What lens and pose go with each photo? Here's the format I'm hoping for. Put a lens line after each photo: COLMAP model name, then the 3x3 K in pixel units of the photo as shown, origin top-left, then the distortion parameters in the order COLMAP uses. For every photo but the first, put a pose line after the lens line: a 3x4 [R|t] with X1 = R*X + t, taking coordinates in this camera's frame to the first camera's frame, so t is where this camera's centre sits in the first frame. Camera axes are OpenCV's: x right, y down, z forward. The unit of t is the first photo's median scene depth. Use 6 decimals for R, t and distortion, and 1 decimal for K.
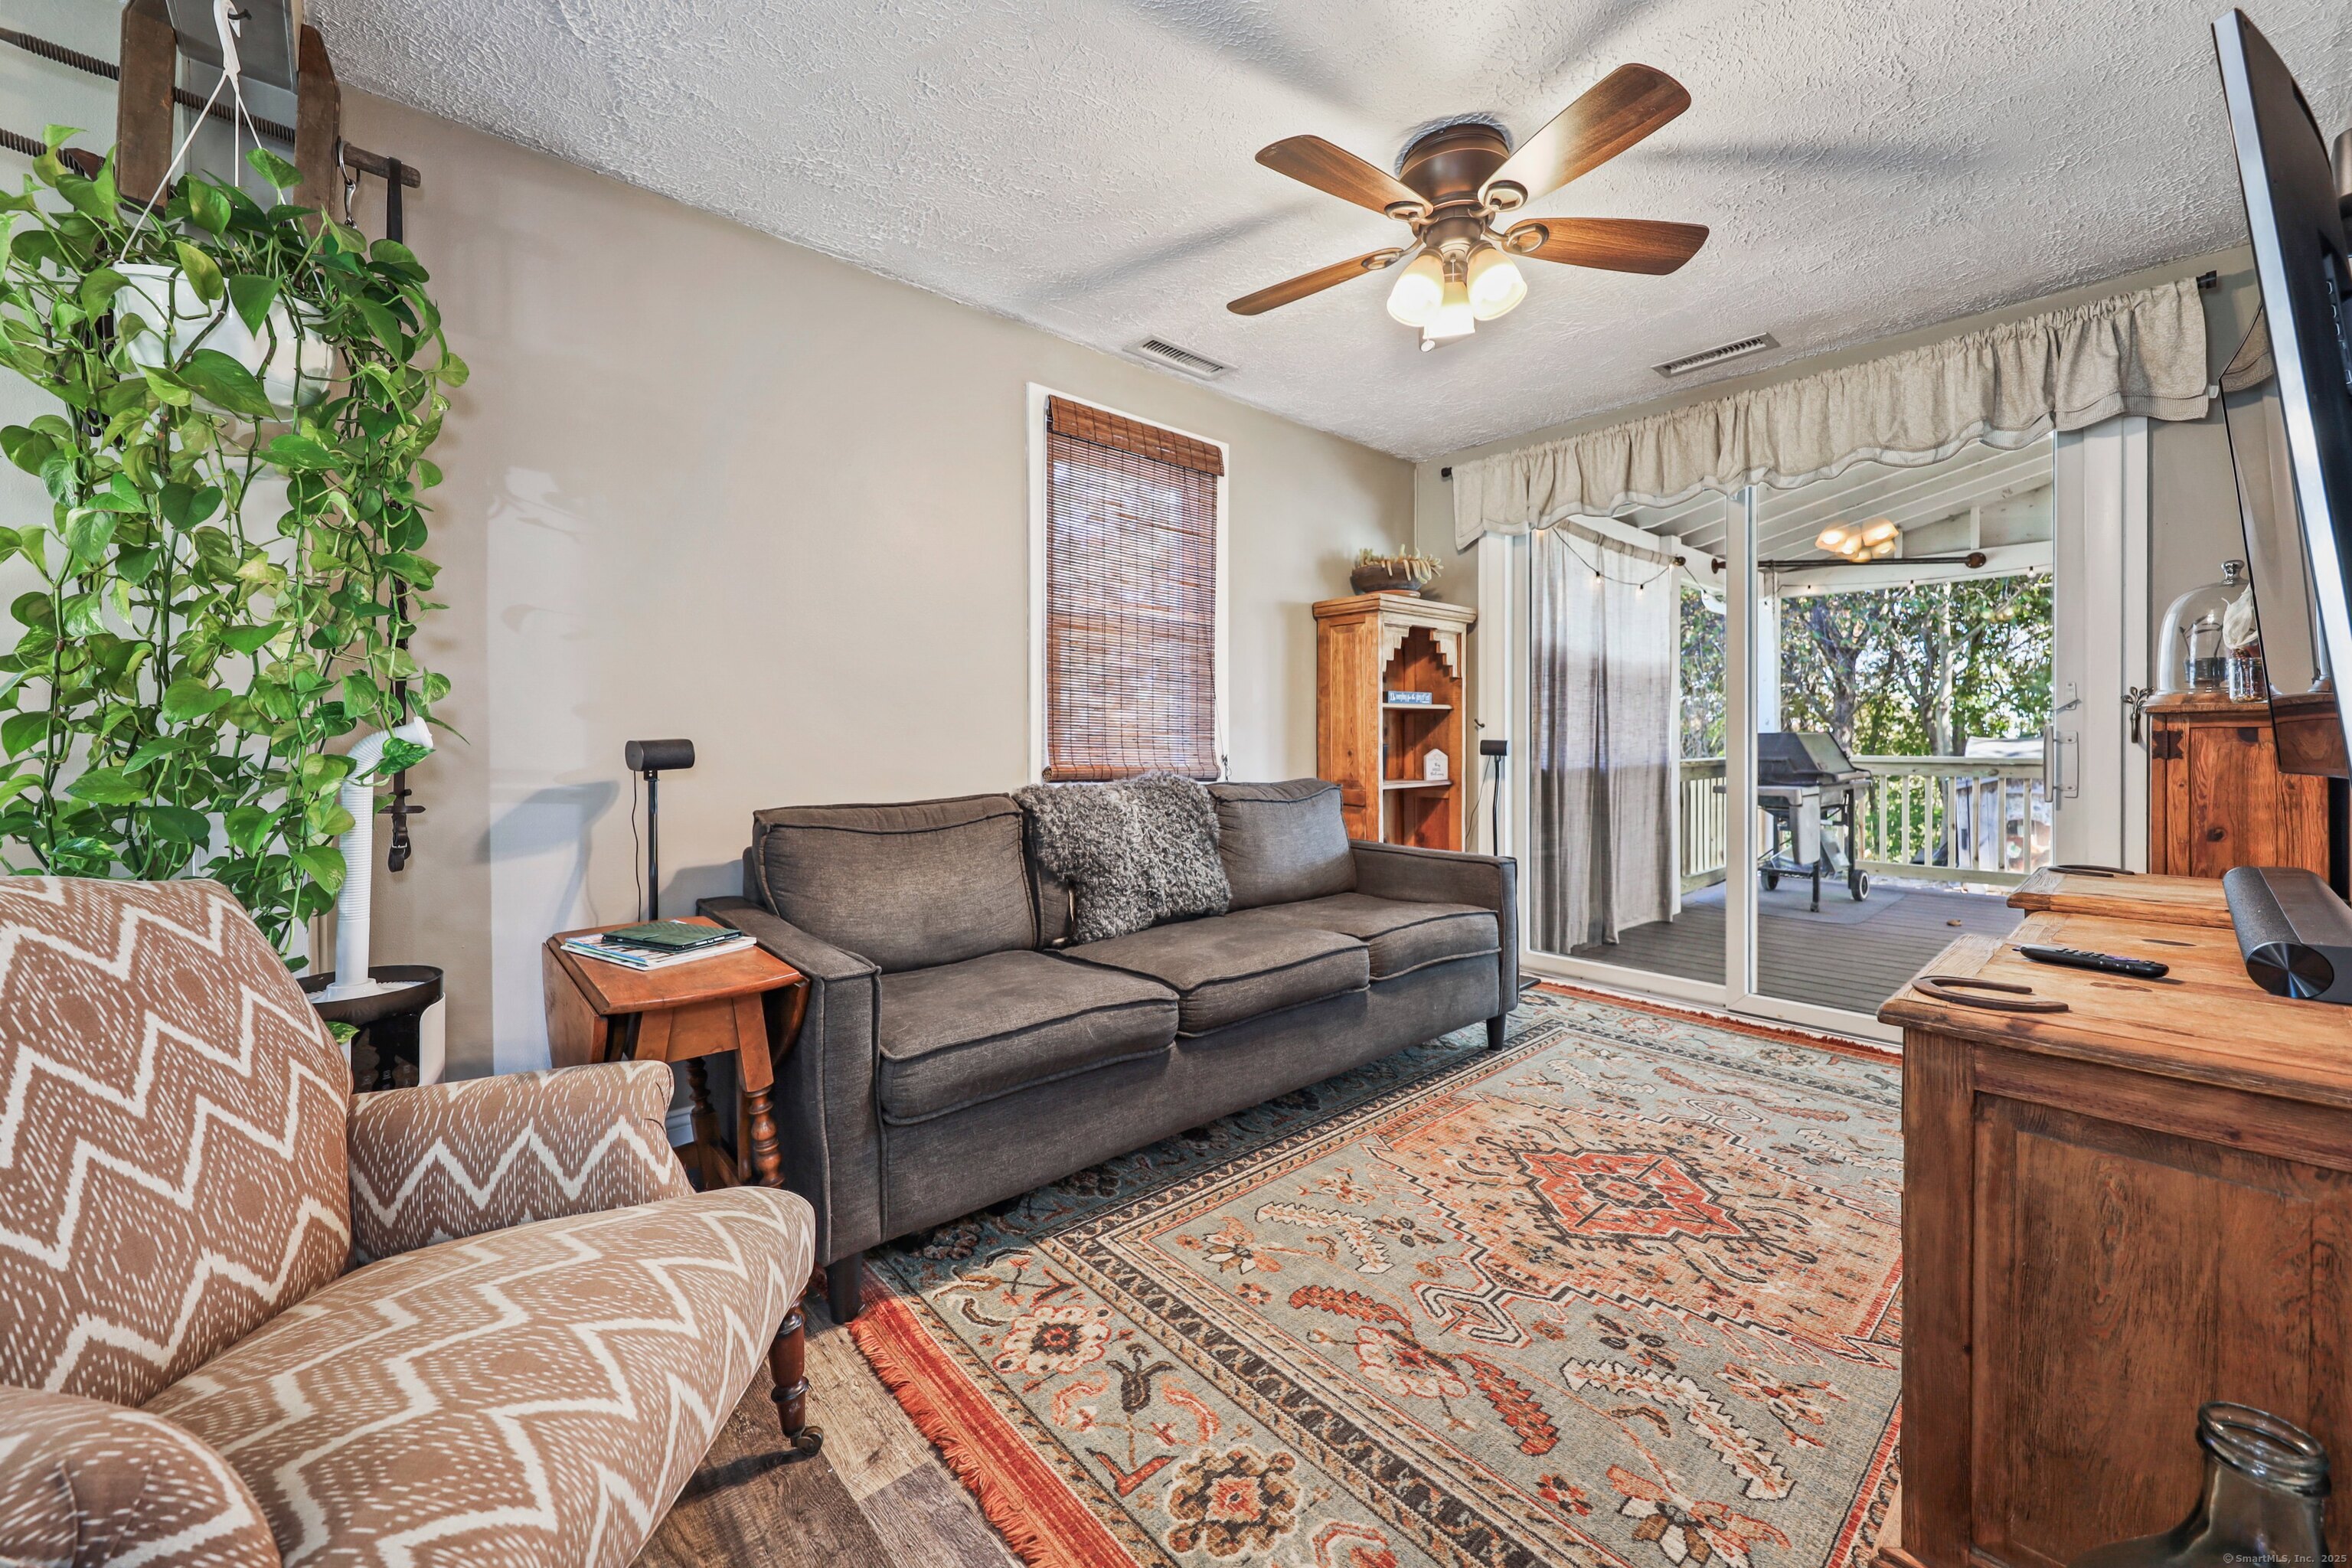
lens RADIAL K [[904.8, 0, 1166.3], [0, 904.8, 745.6], [0, 0, 1]] dist [0.001550, -0.000104]
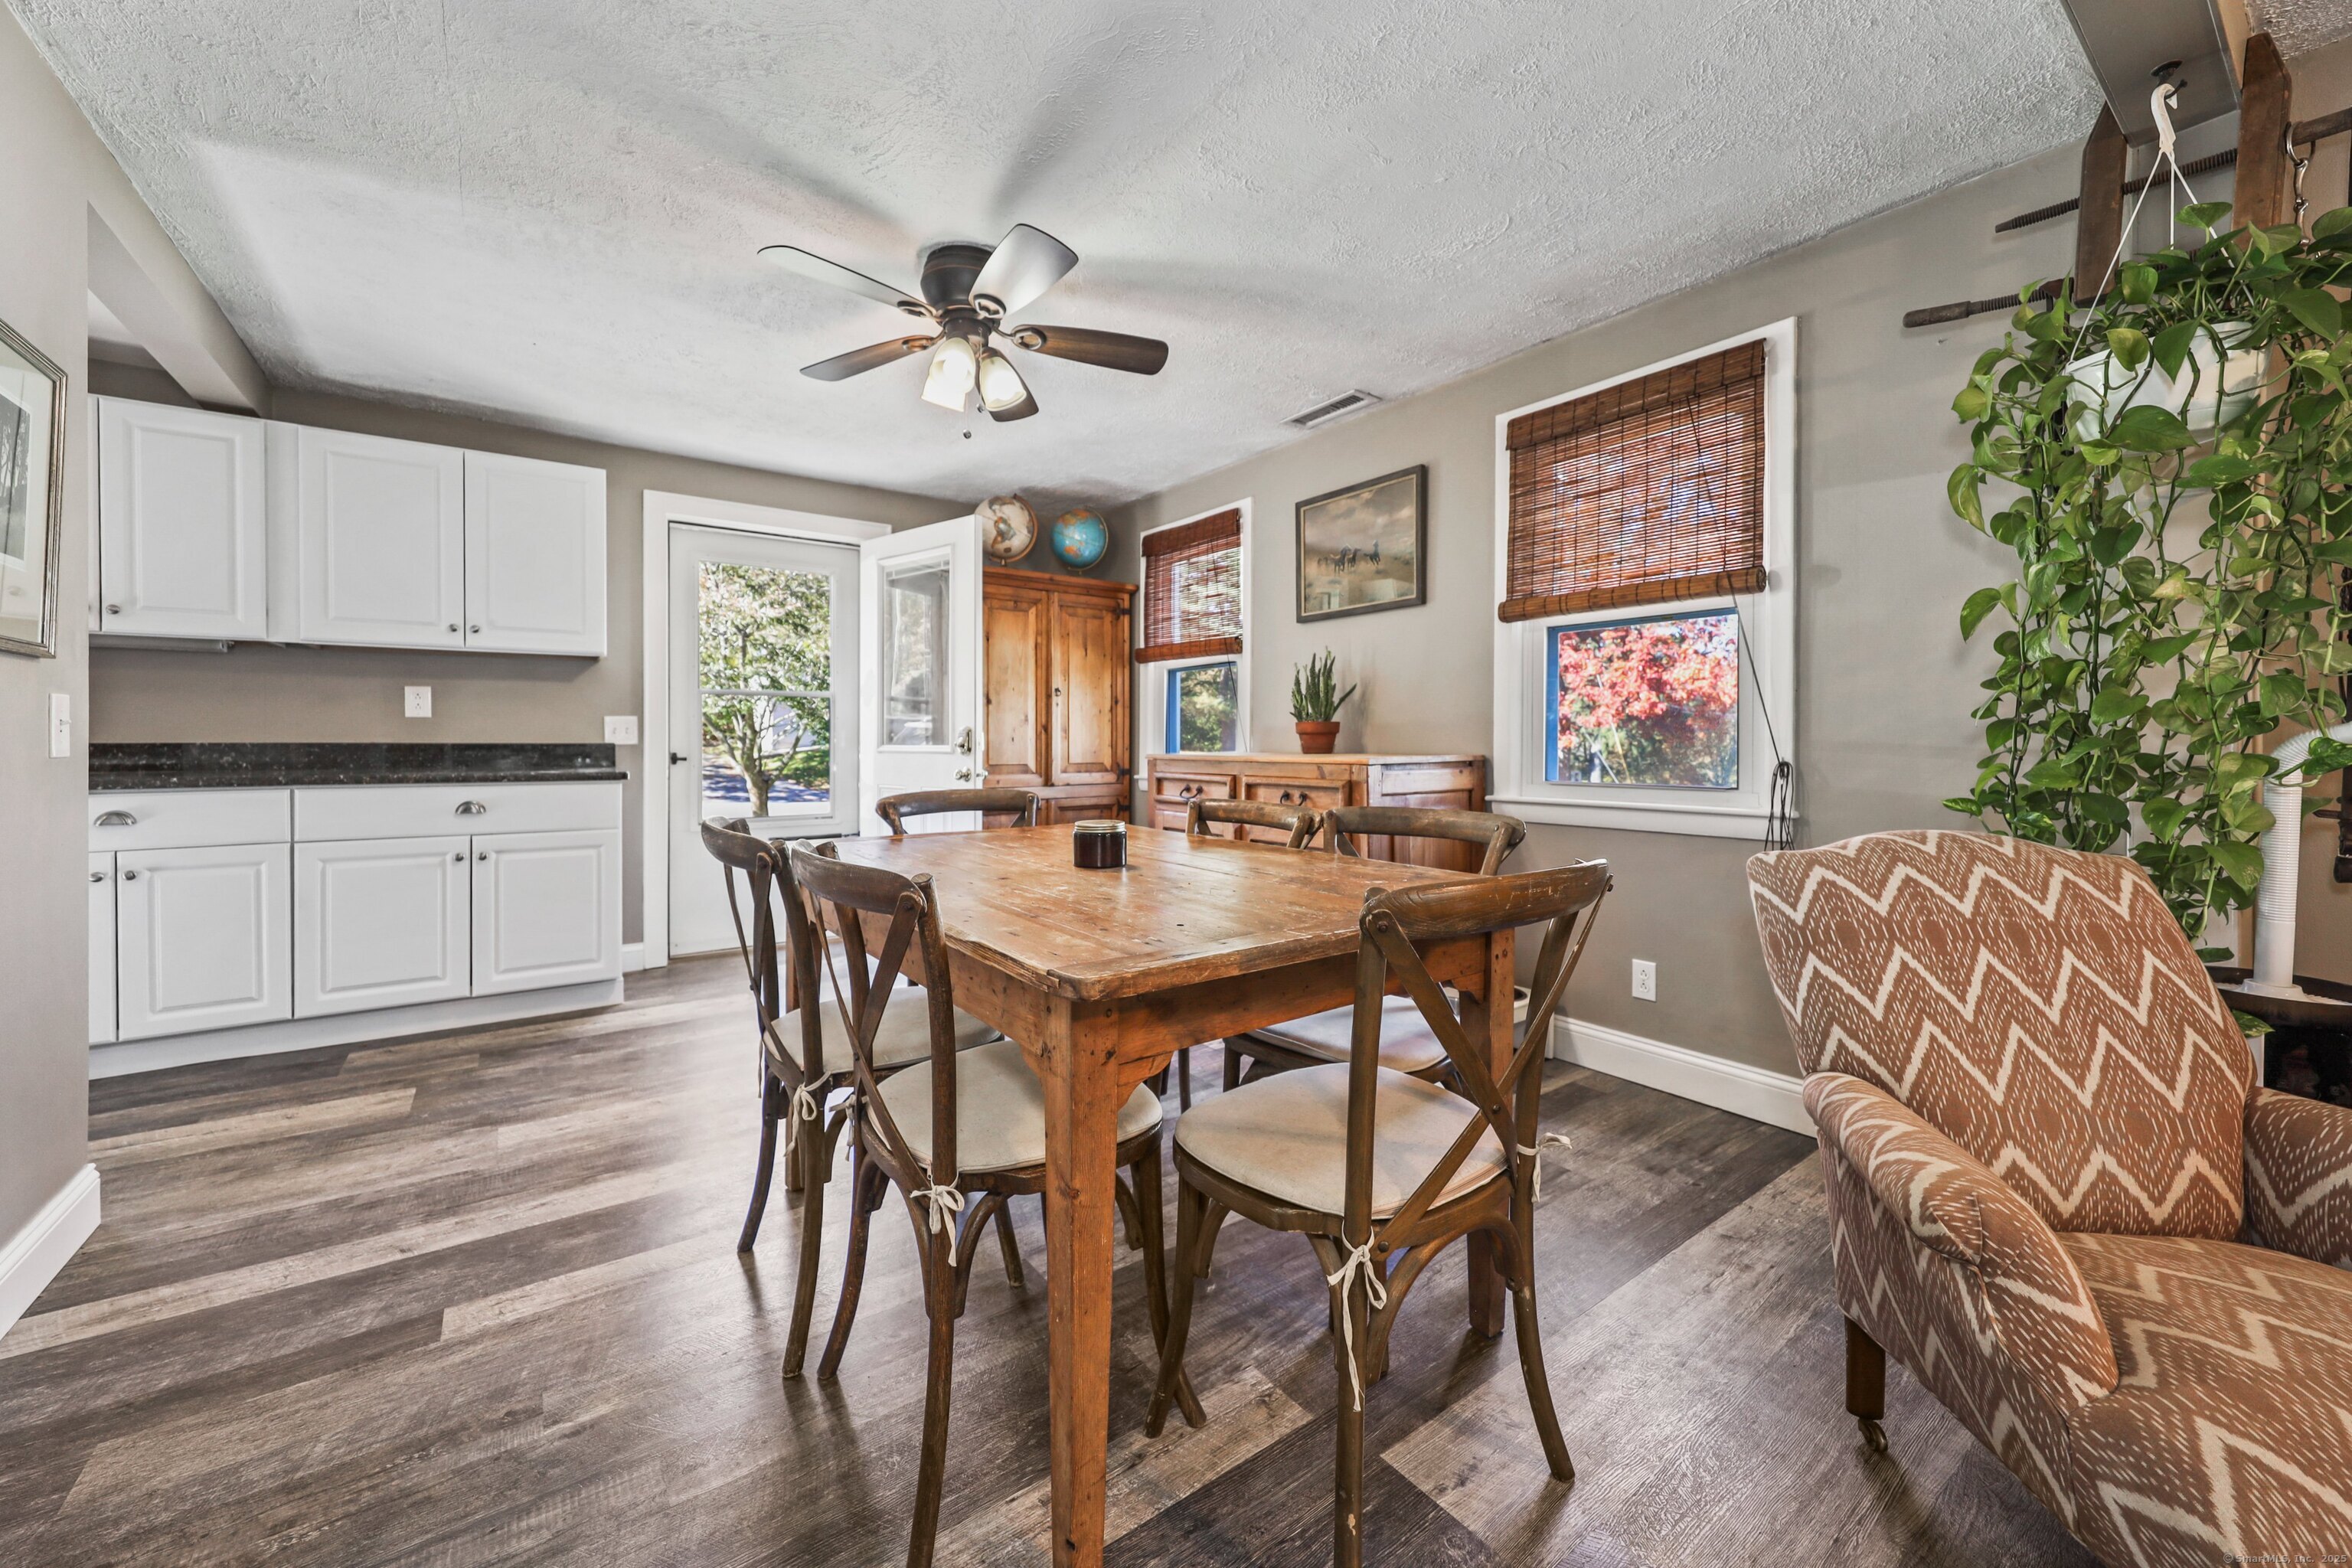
lens RADIAL K [[904.8, 0, 1166.3], [0, 904.8, 745.6], [0, 0, 1]] dist [0.001550, -0.000104]
pose [[-0.102200, 0.009671, -0.994717, 0.246975], [-0.007799, 0.999914, 0.010523, -0.000350], [0.994733, 0.008833, -0.102115, -0.126519]]
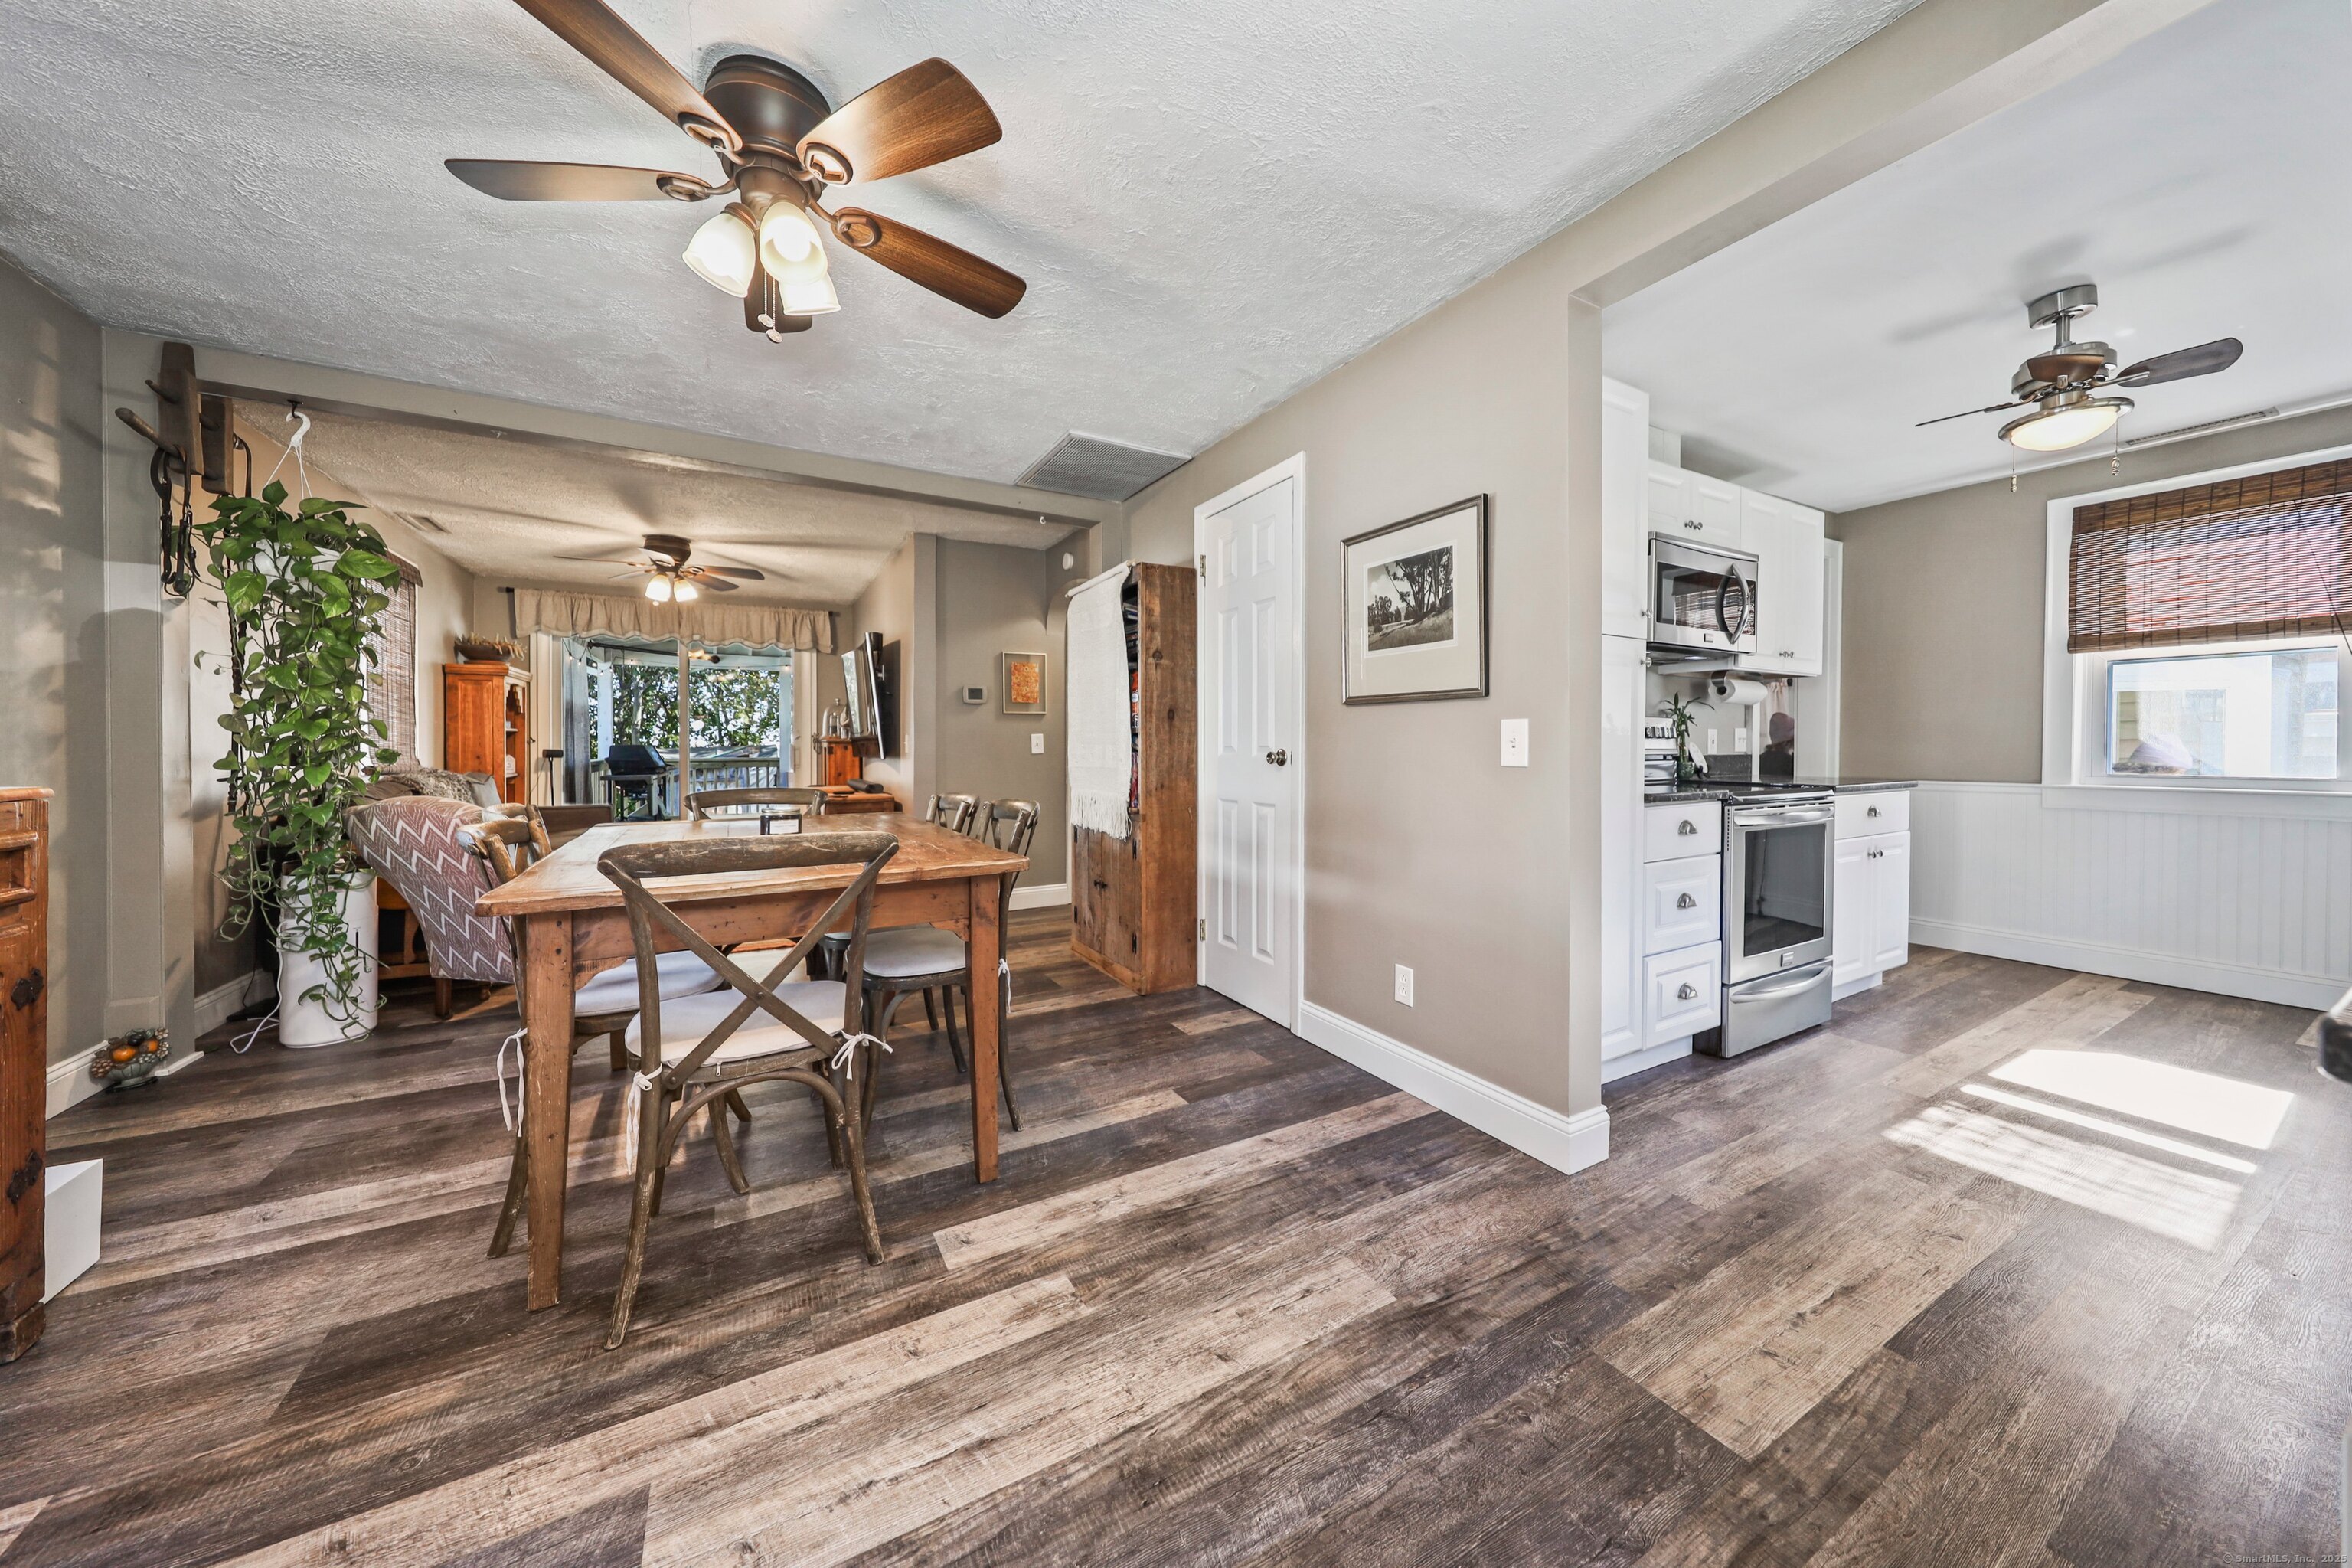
lens RADIAL K [[772.7, 0, 1171.6], [0, 772.7, 752.3], [0, 0, 1]] dist [0.000199, 0.000005]
pose [[0.209142, -0.003417, 0.977879, -2.707417], [0.004620, 0.999986, 0.002506, 0.005093], [-0.977874, 0.003994, 0.209155, -1.625690]]
